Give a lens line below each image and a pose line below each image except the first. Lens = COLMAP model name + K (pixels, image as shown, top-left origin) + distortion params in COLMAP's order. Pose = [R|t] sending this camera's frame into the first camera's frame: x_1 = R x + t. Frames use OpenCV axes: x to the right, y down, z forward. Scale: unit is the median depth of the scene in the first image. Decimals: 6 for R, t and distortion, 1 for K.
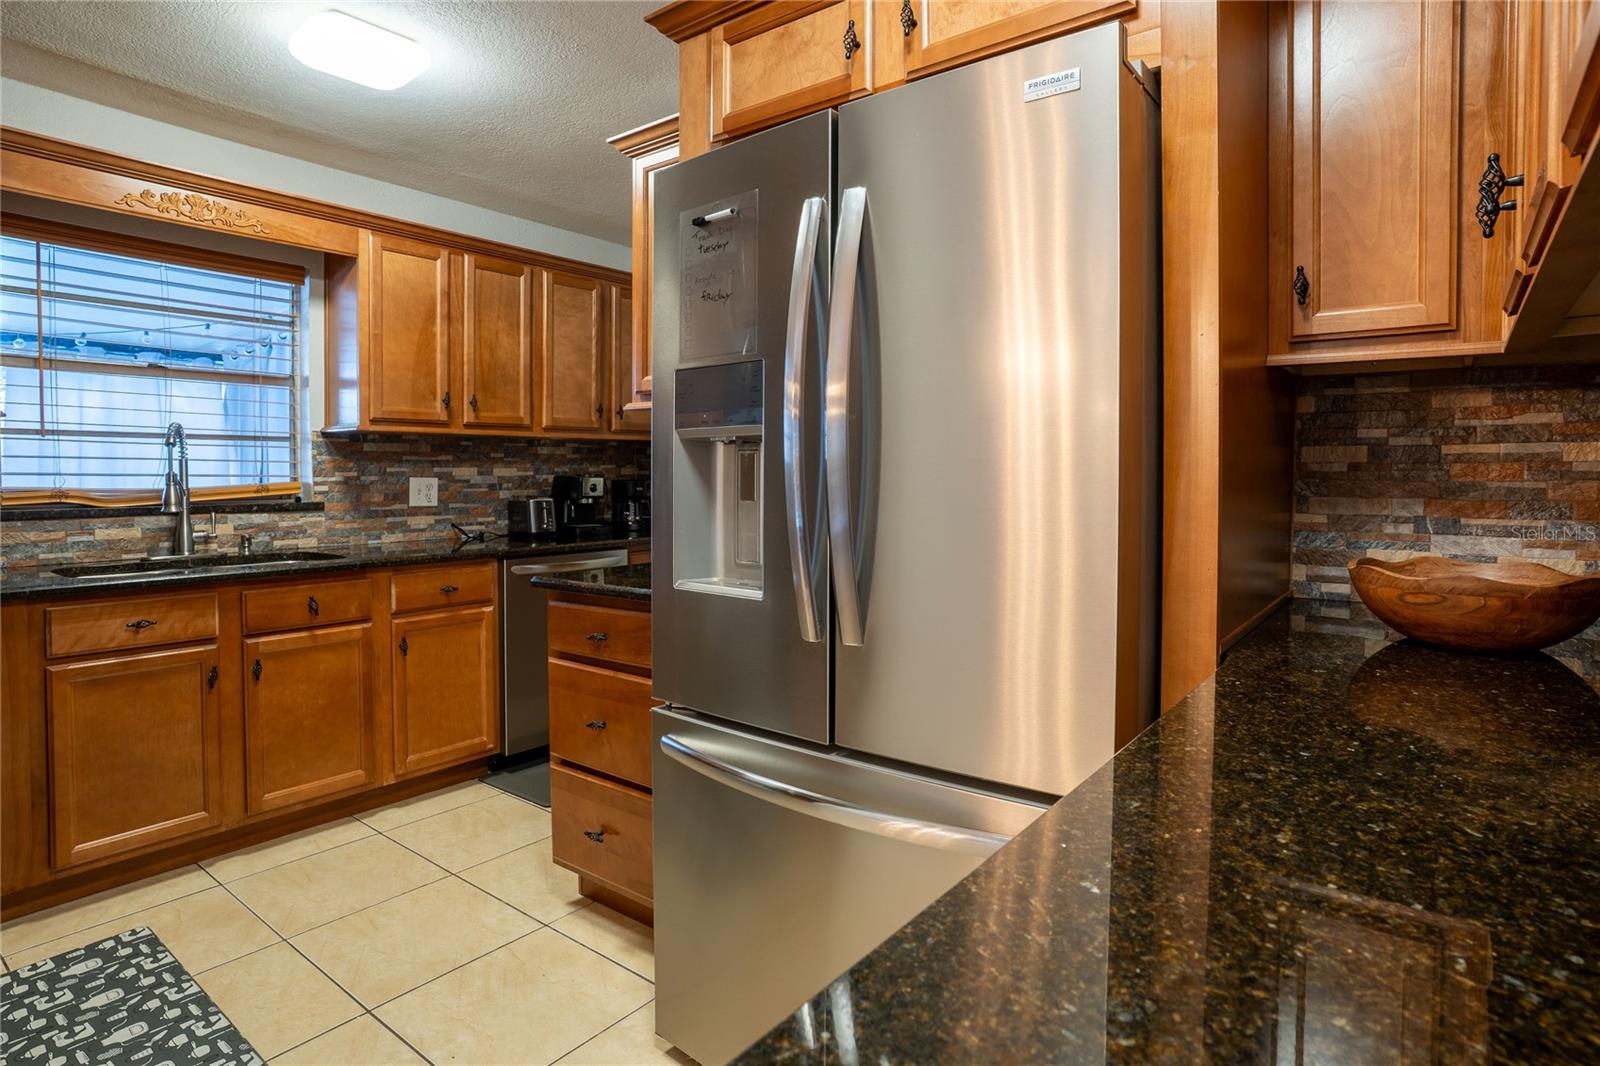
lens RADIAL K [[787.8, 0, 804.4], [0, 787.8, 484.4], [0, 0, 1]] dist [-0.055208, 0.026661]
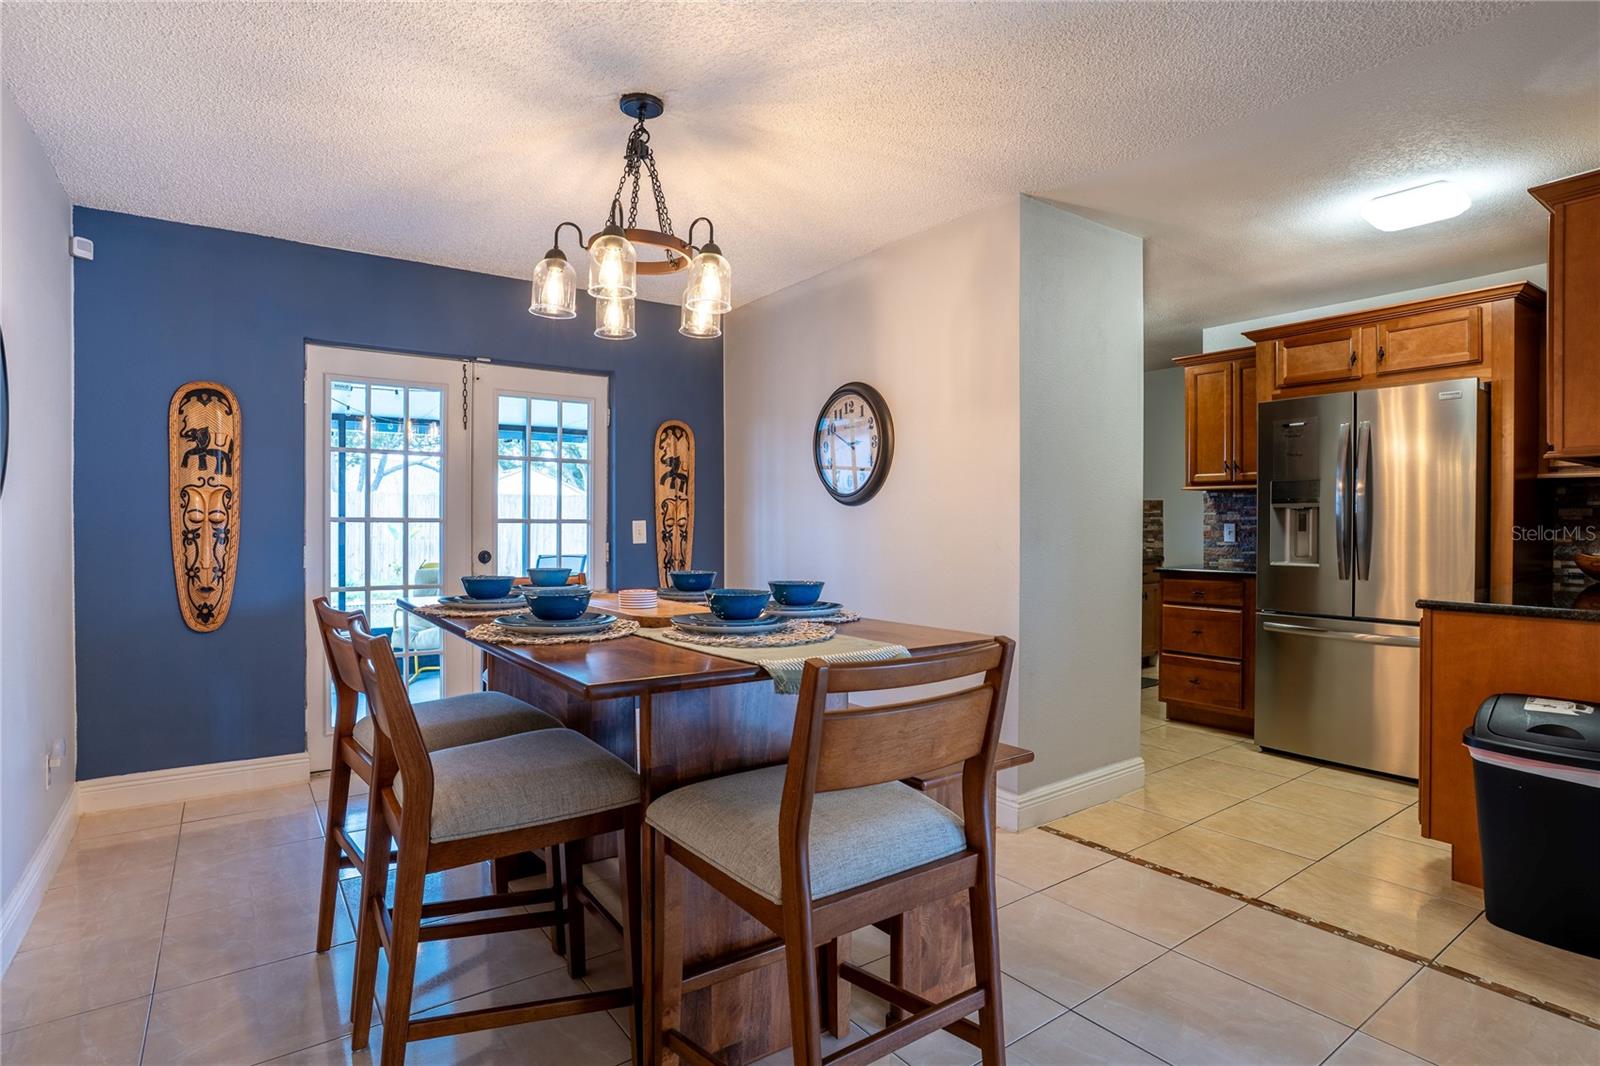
lens RADIAL K [[828.9, 0, 800.0], [0, 828.9, 533.0], [0, 0, 1]] dist [-0.004620, -0.000409]
pose [[0.968357, 0.001623, -0.249564, -0.596366], [-0.004523, 0.999929, -0.011044, 0.038427], [0.249529, 0.011823, 0.968295, -1.247309]]
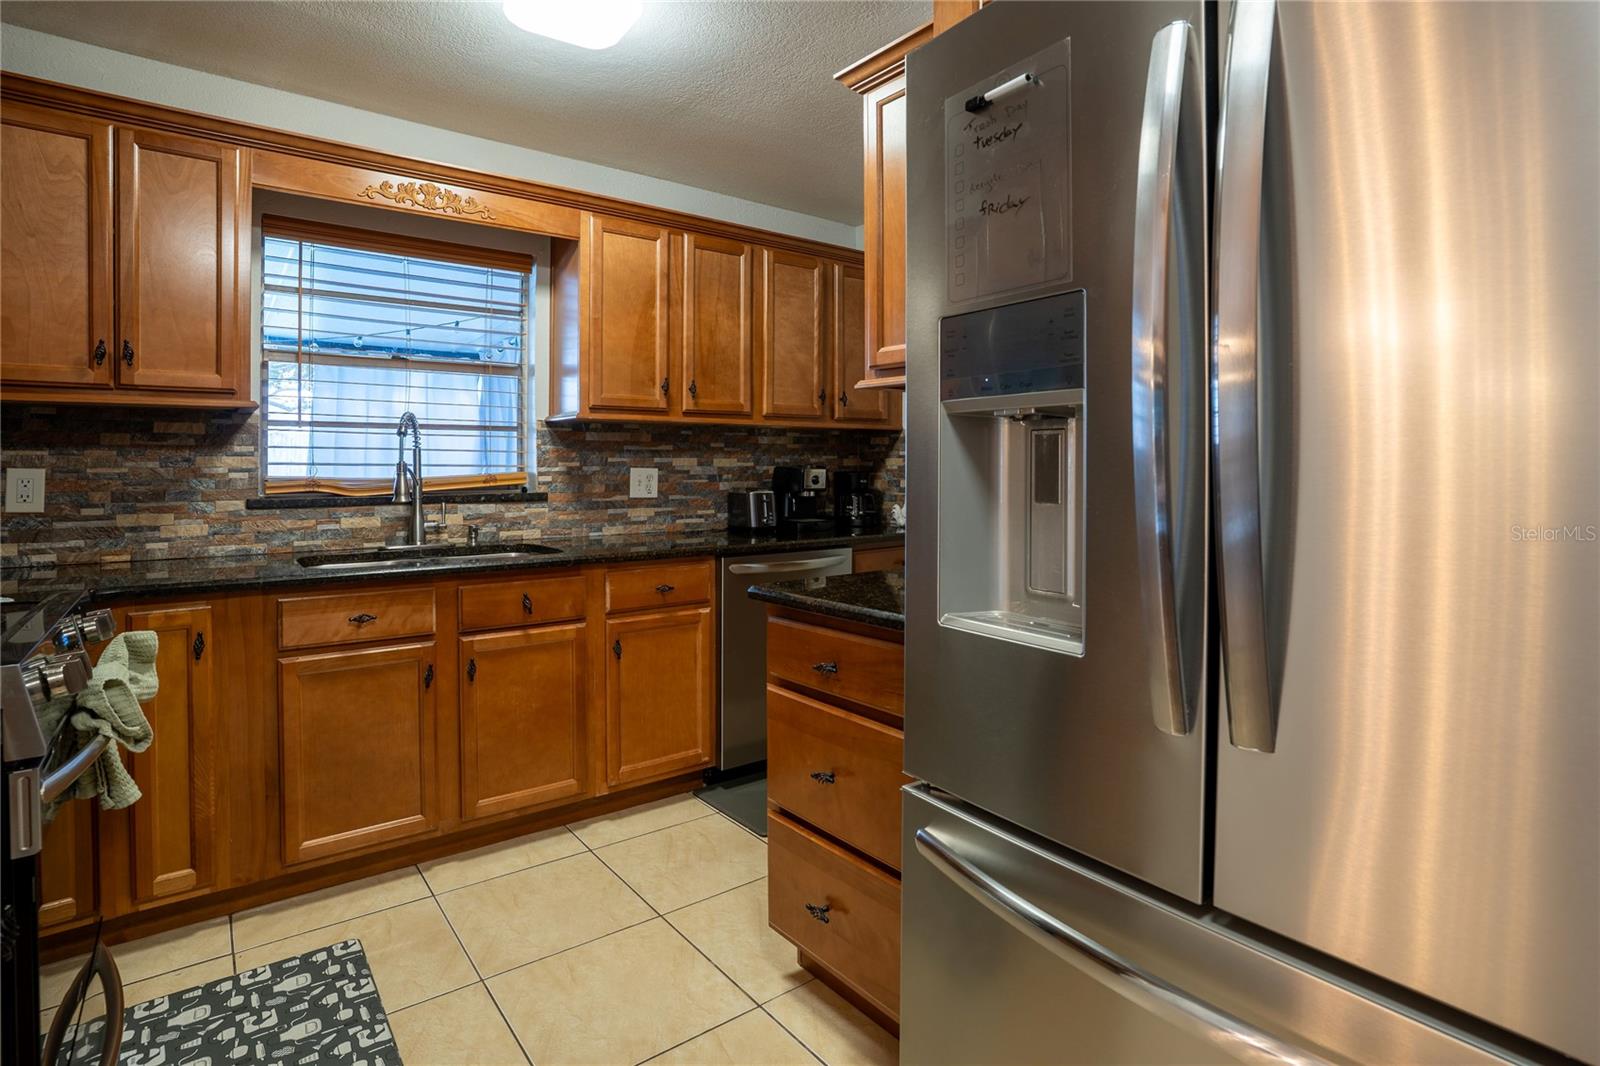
lens RADIAL K [[761.6, 0, 815.4], [0, 761.6, 468.7], [0, 0, 1]] dist [-0.022775, -0.000092]
pose [[0.967712, 0.002859, -0.252044, -0.057185], [-0.005168, 0.999951, -0.008500, -0.001419], [0.252007, 0.009529, 0.967678, 0.175363]]
